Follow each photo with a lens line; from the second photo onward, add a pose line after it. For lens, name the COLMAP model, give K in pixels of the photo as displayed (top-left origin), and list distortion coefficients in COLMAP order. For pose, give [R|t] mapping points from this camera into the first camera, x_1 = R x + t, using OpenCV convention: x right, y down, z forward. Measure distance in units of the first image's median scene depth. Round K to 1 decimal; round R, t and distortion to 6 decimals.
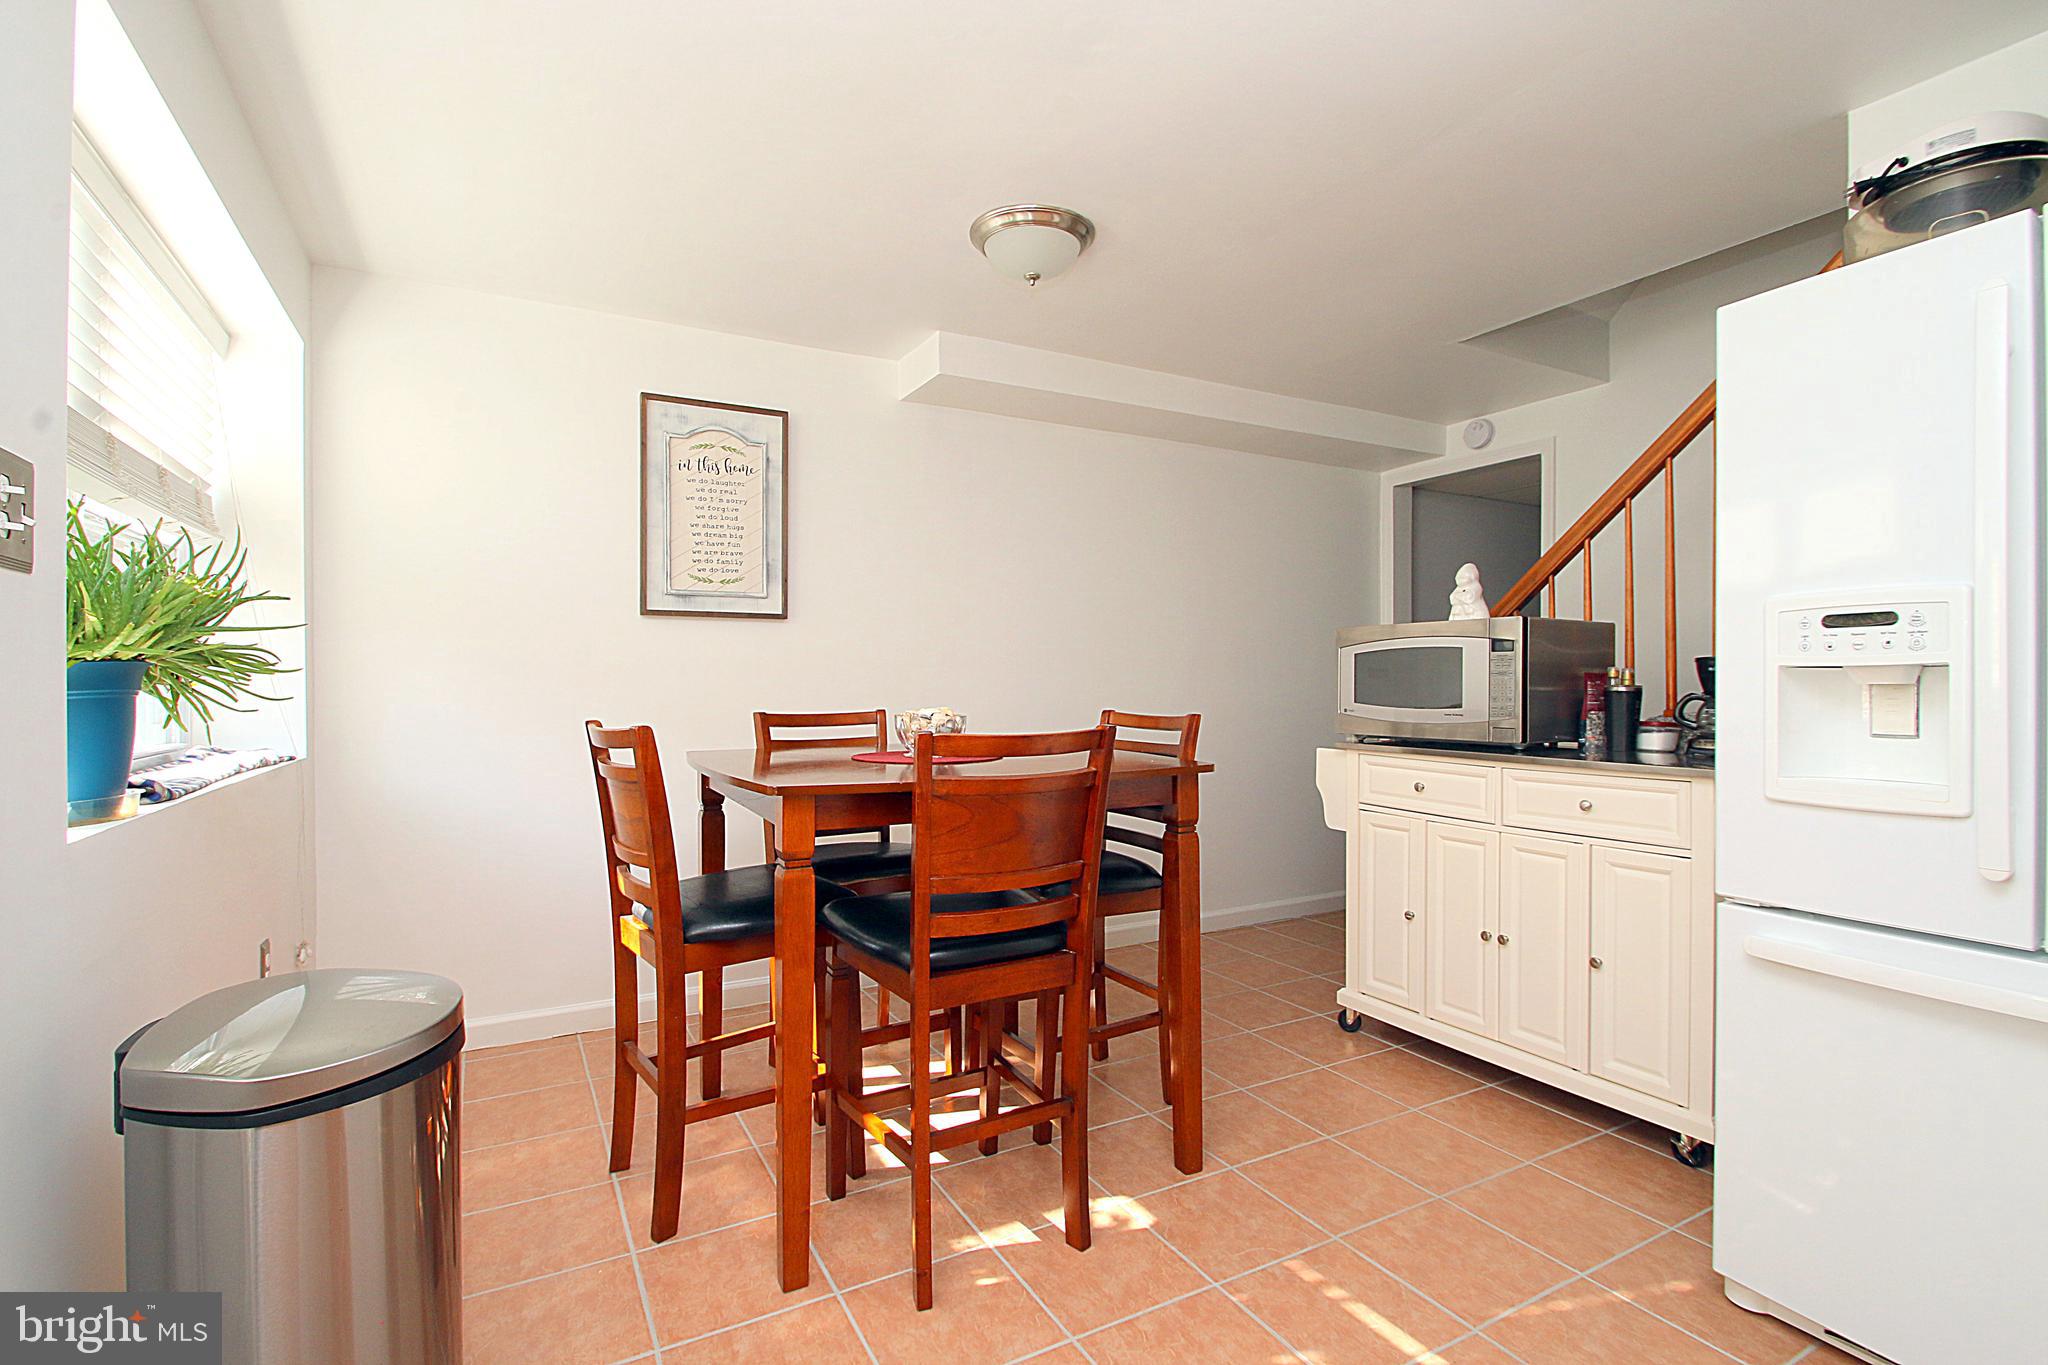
lens RADIAL K [[954.4, 0, 1015.4], [0, 954.4, 684.5], [0, 0, 1]] dist [0.011334, -0.014352]
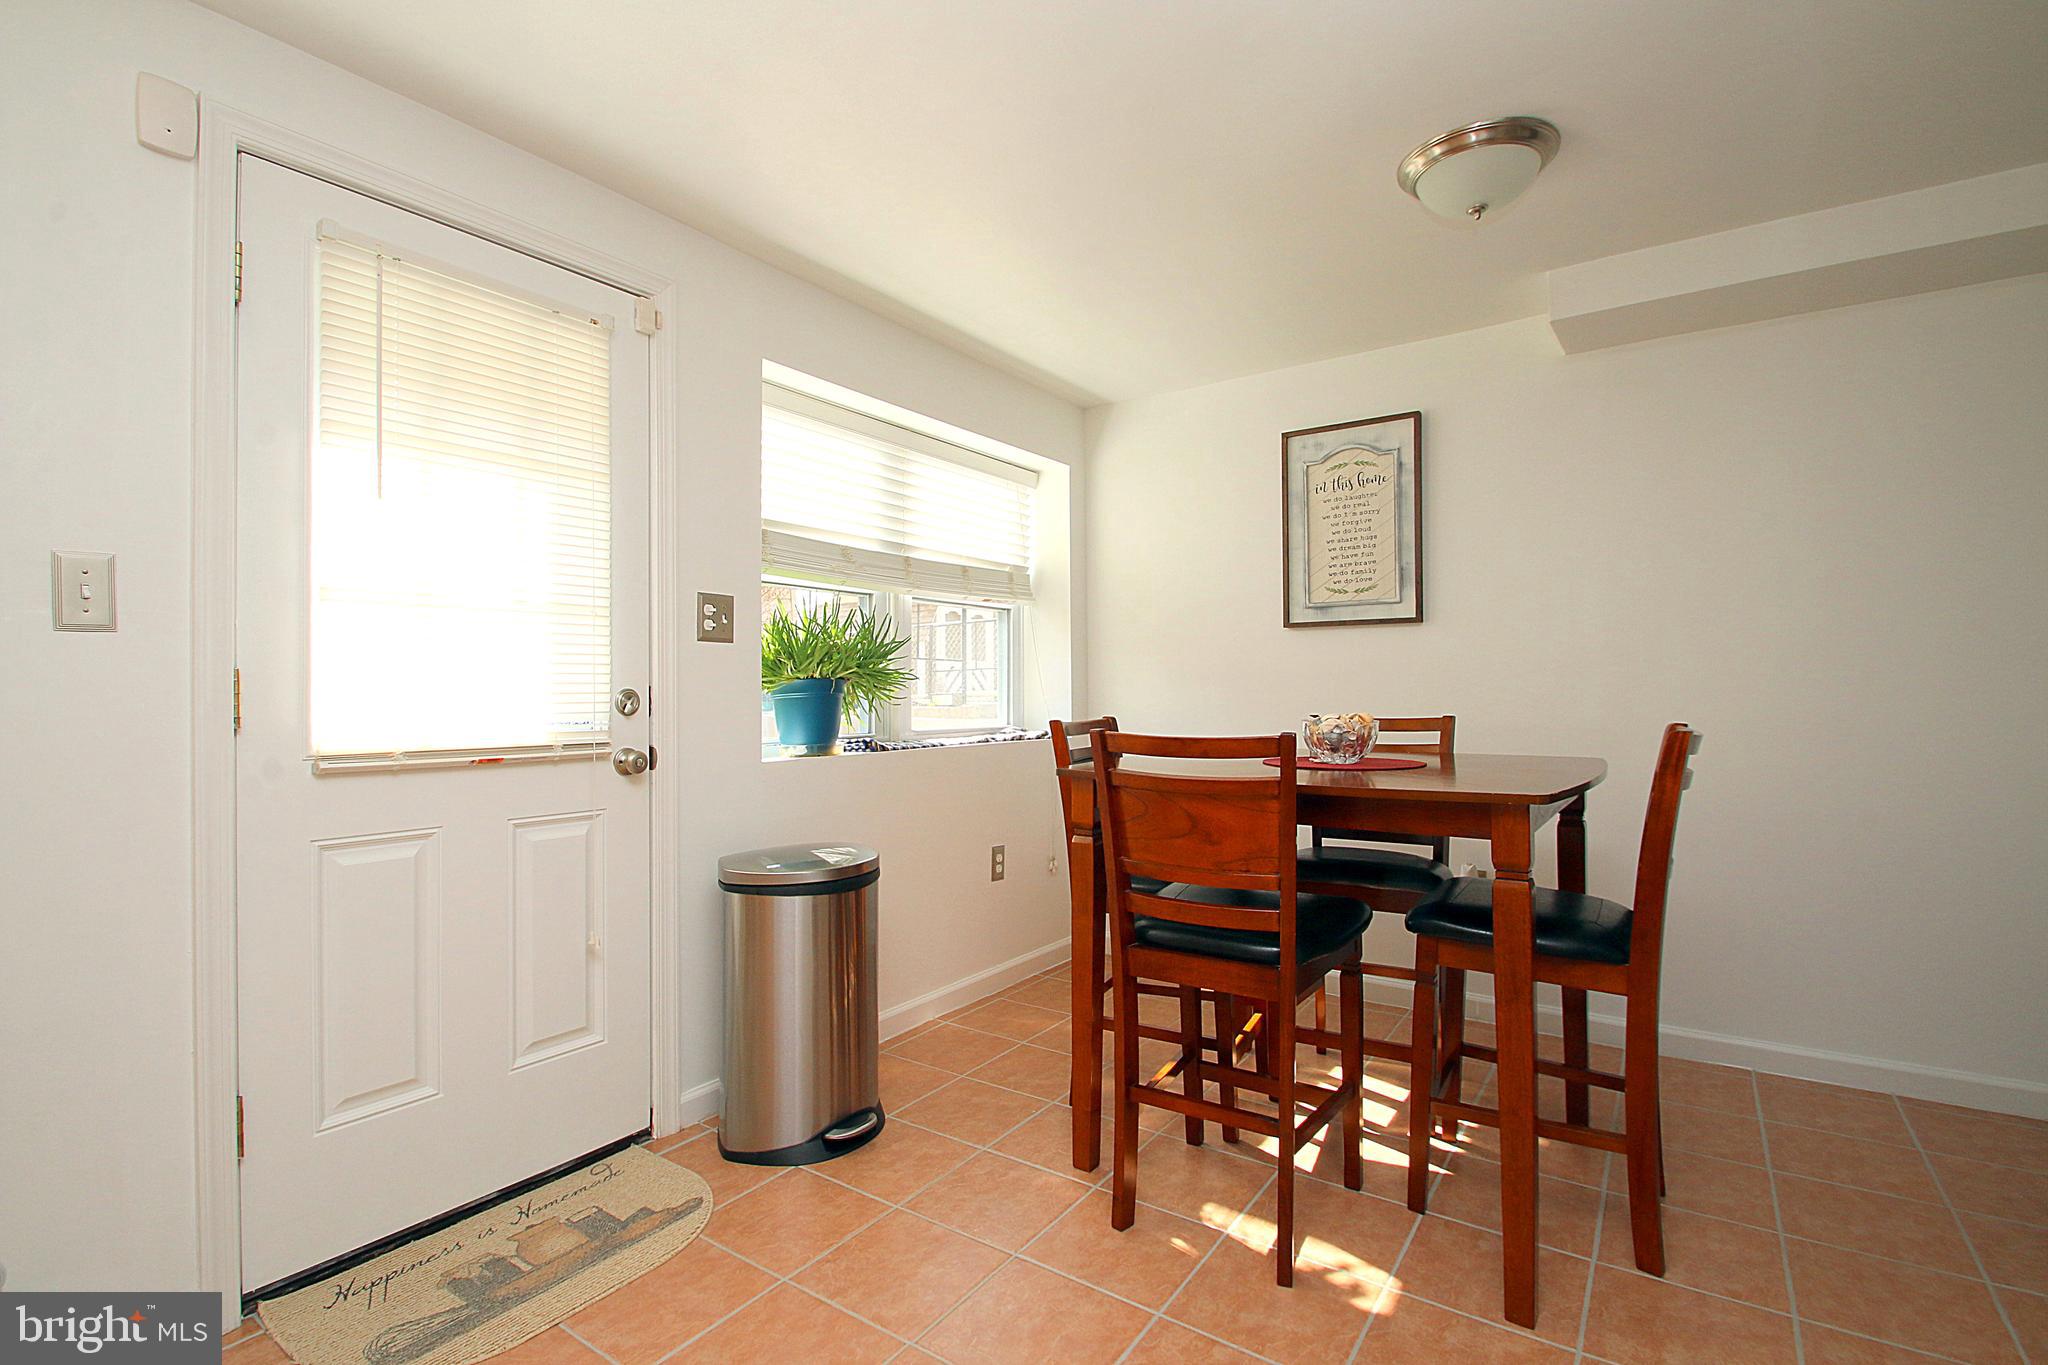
lens RADIAL K [[954.4, 0, 1043.6], [0, 954.4, 696.8], [0, 0, 1]] dist [0.011334, -0.014352]
pose [[0.447943, 0.008446, -0.894022, 0.537610], [0.002490, 0.999940, 0.010694, -0.003151], [0.894058, -0.007016, 0.447895, 0.242235]]
